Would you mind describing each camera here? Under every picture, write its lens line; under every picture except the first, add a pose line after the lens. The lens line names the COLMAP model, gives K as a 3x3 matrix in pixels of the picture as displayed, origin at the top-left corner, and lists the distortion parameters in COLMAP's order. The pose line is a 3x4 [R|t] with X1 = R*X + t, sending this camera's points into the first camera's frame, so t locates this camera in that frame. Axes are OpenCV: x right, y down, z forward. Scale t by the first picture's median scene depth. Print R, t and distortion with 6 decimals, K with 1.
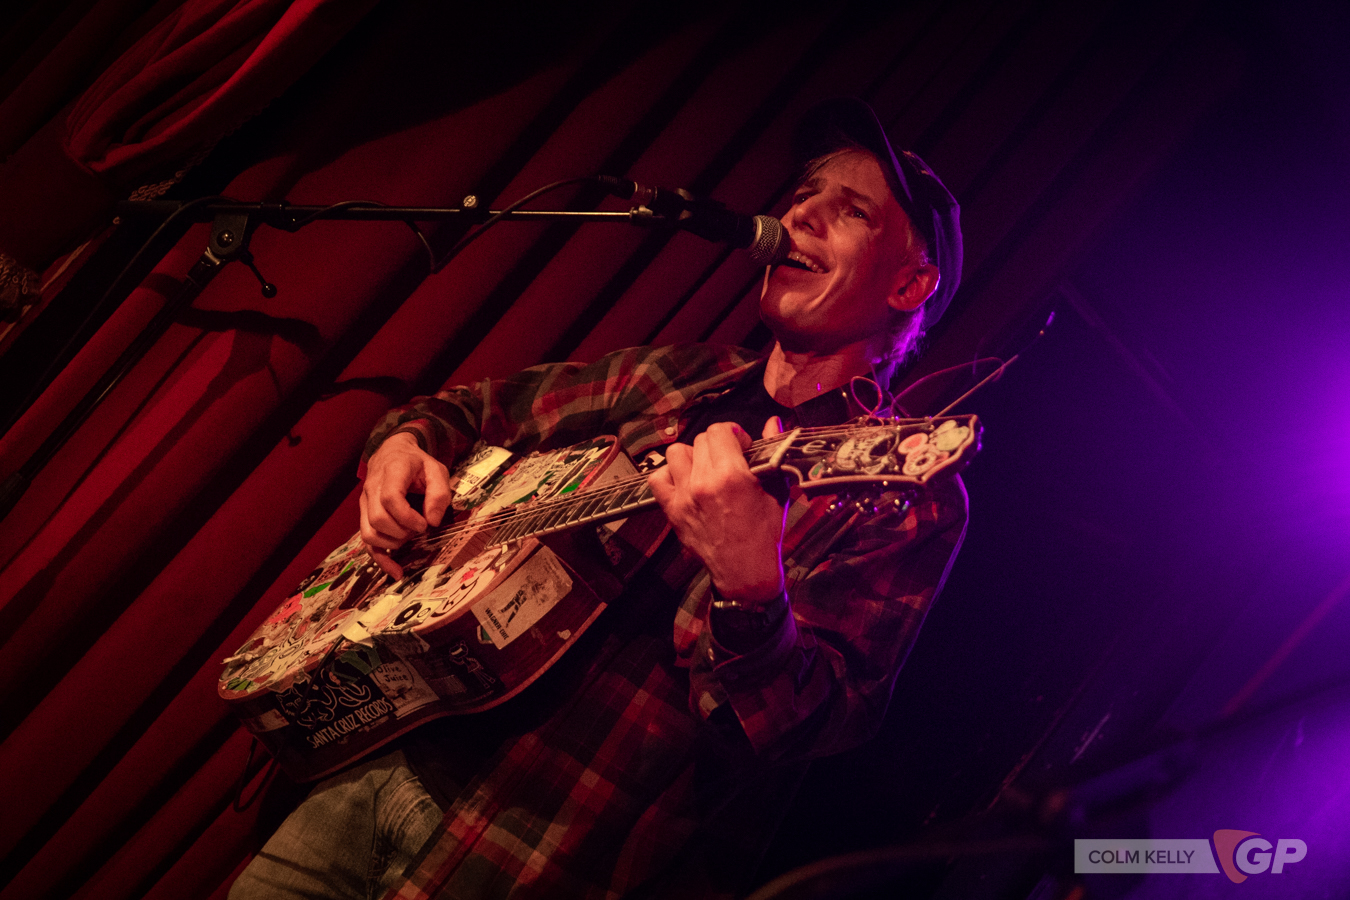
lens RADIAL K [[2552.4, 0, 675.0], [0, 2552.4, 450.0], [0, 0, 1]] dist [0.233849, 0.125284]
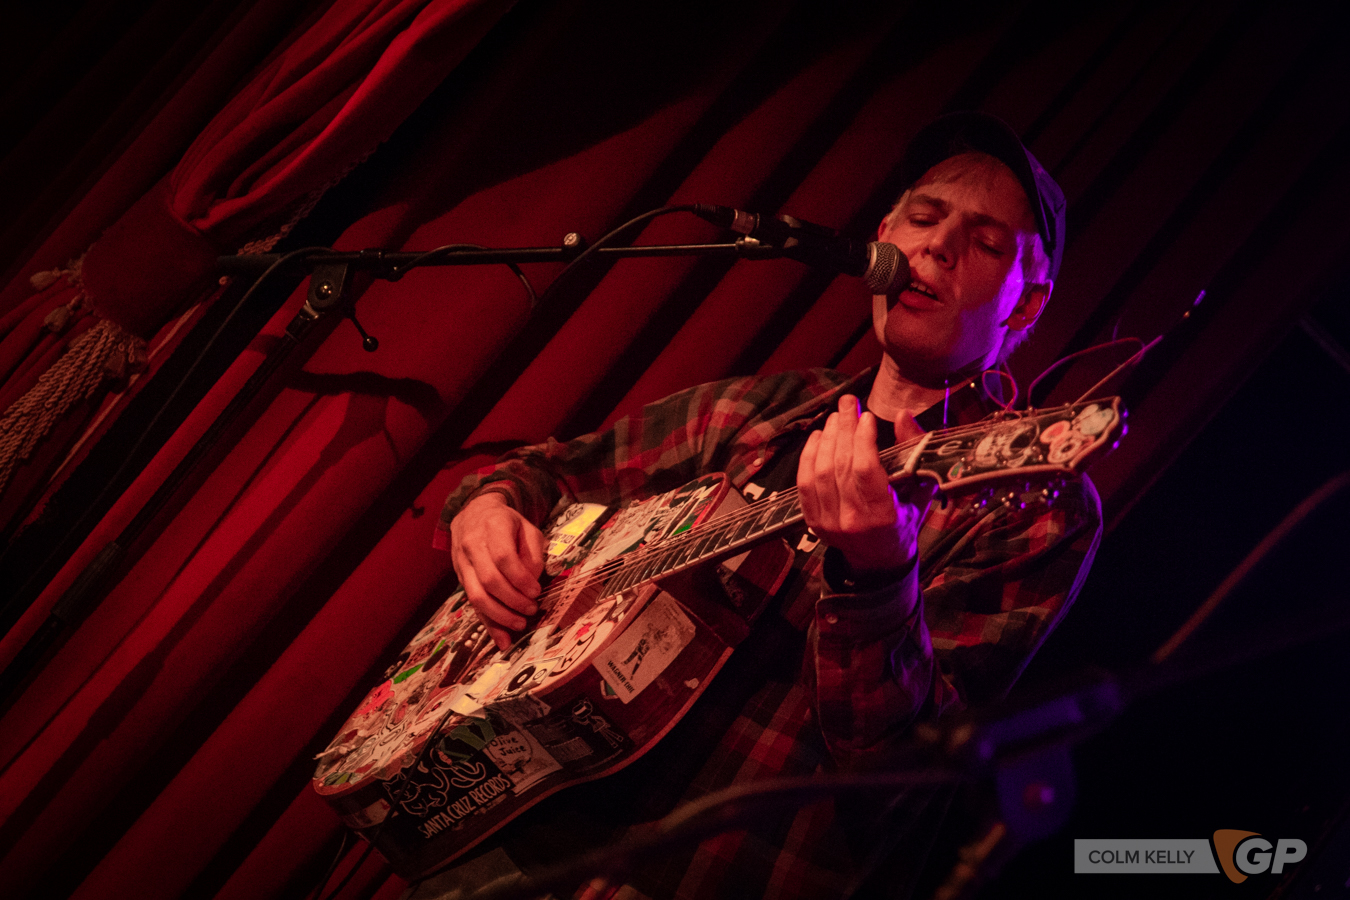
lens RADIAL K [[3178.1, 0, 675.0], [0, 3178.1, 450.0], [0, 0, 1]] dist [0.346267, -0.033294]
pose [[0.996311, -0.085813, -0.000459, -0.041629], [0.085707, 0.995324, -0.044547, 0.038413], [0.004280, 0.044343, 0.999007, -0.167973]]
